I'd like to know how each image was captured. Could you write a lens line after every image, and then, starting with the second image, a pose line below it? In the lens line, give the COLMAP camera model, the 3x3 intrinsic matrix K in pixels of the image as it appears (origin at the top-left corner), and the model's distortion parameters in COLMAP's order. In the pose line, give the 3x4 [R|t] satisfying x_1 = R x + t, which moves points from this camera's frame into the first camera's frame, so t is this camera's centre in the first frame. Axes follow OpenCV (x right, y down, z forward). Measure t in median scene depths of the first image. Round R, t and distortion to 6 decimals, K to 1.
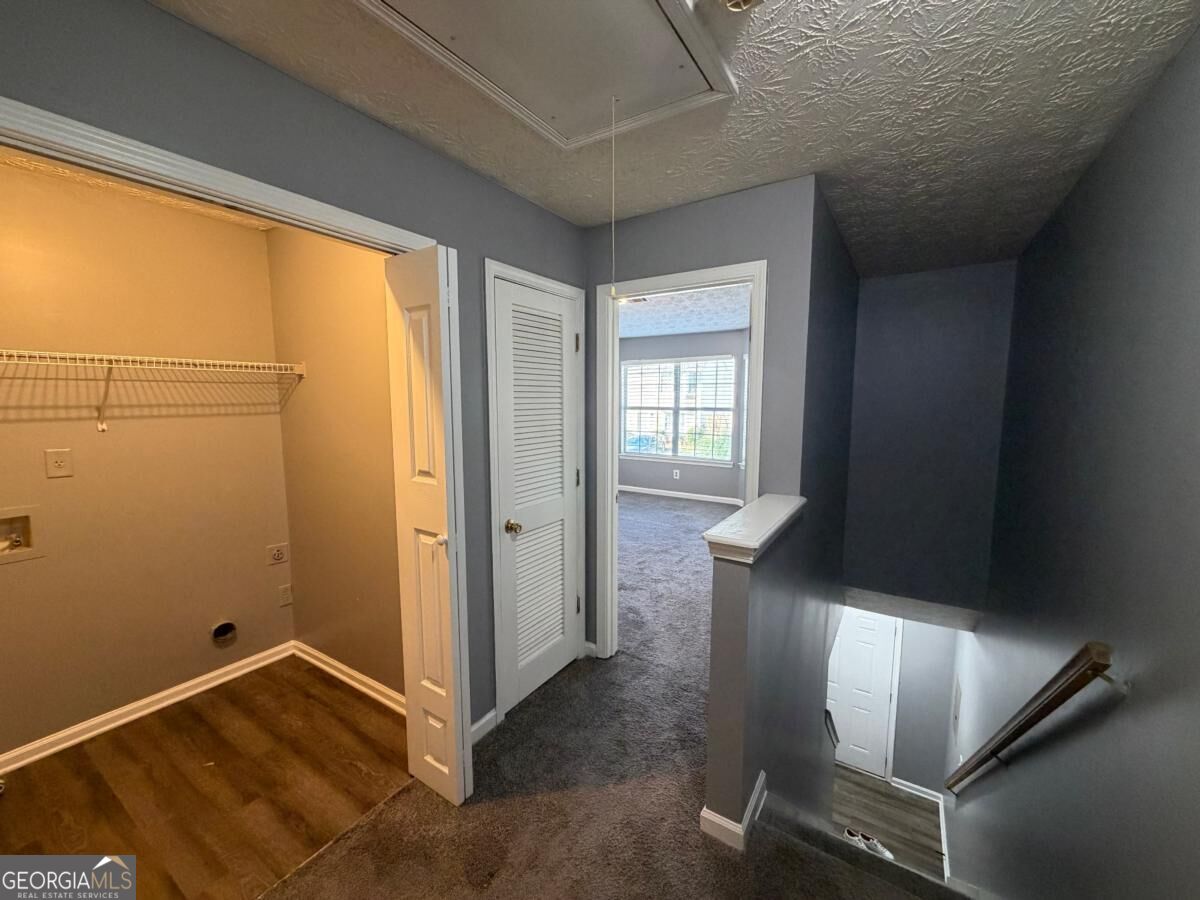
lens RADIAL K [[478.8, 0, 597.5], [0, 478.8, 450.2], [0, 0, 1]] dist [0.001962, 0.000006]
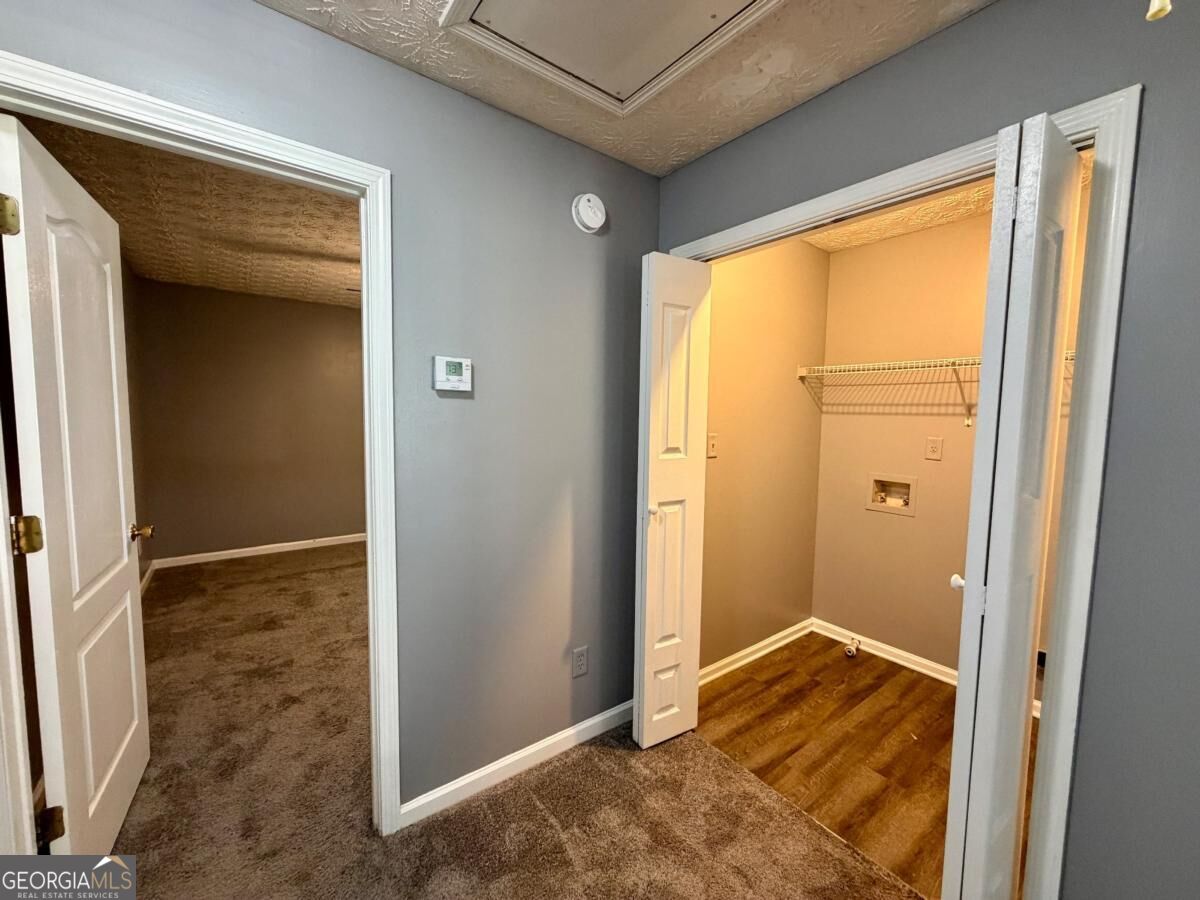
lens RADIAL K [[478.8, 0, 597.5], [0, 478.8, 450.2], [0, 0, 1]] dist [0.001962, 0.000006]
pose [[-0.335045, 0.070613, -0.939552, 0.398328], [-0.121897, 0.985559, 0.117539, -0.010449], [0.934284, 0.153909, -0.321599, 0.621336]]
